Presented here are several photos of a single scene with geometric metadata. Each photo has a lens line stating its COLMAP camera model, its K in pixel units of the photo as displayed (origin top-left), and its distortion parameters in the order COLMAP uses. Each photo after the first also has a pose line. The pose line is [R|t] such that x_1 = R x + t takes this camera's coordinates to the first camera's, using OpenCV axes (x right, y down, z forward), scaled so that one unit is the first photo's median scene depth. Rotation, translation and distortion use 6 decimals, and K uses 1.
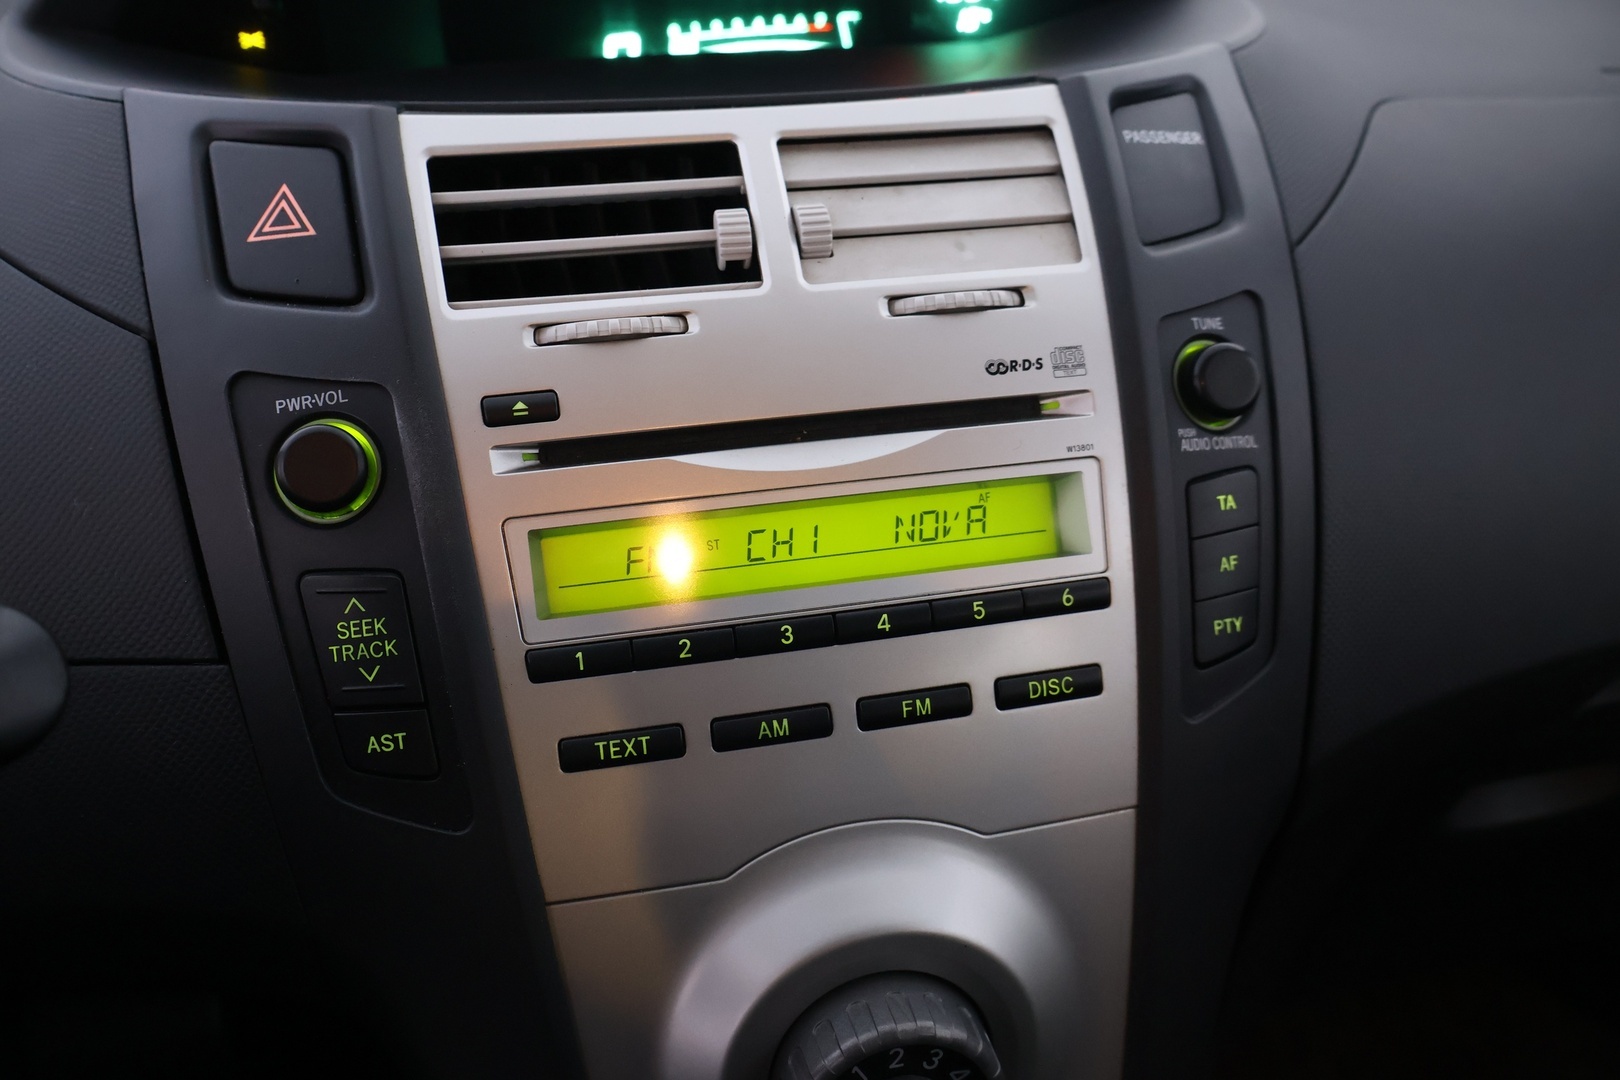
lens RADIAL K [[1361.8, 0, 810.0], [0, 1361.8, 540.0], [0, 0, 1]] dist [-0.001344, 0.004417]
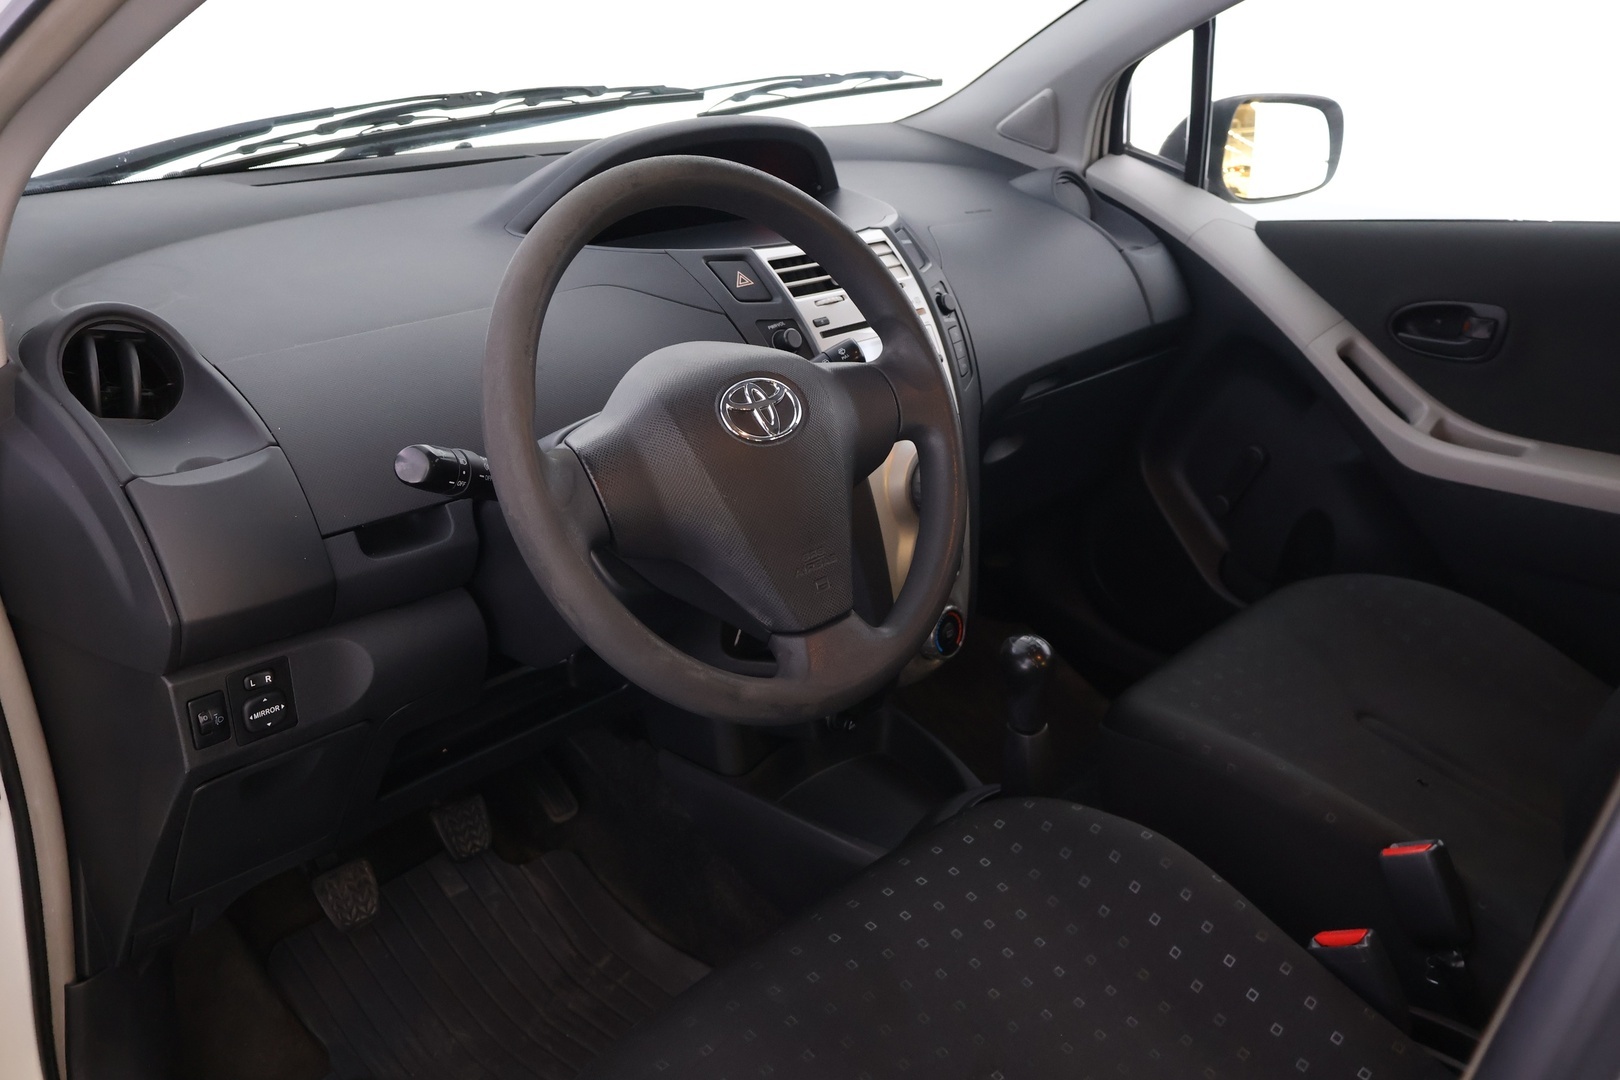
lens RADIAL K [[1361.8, 0, 810.0], [0, 1361.8, 540.0], [0, 0, 1]] dist [-0.001344, 0.004417]
pose [[0.818636, -0.189108, 0.542285, -2.163021], [0.239487, 0.970626, -0.023049, 0.511954], [-0.521997, 0.148739, 0.839878, -1.852788]]
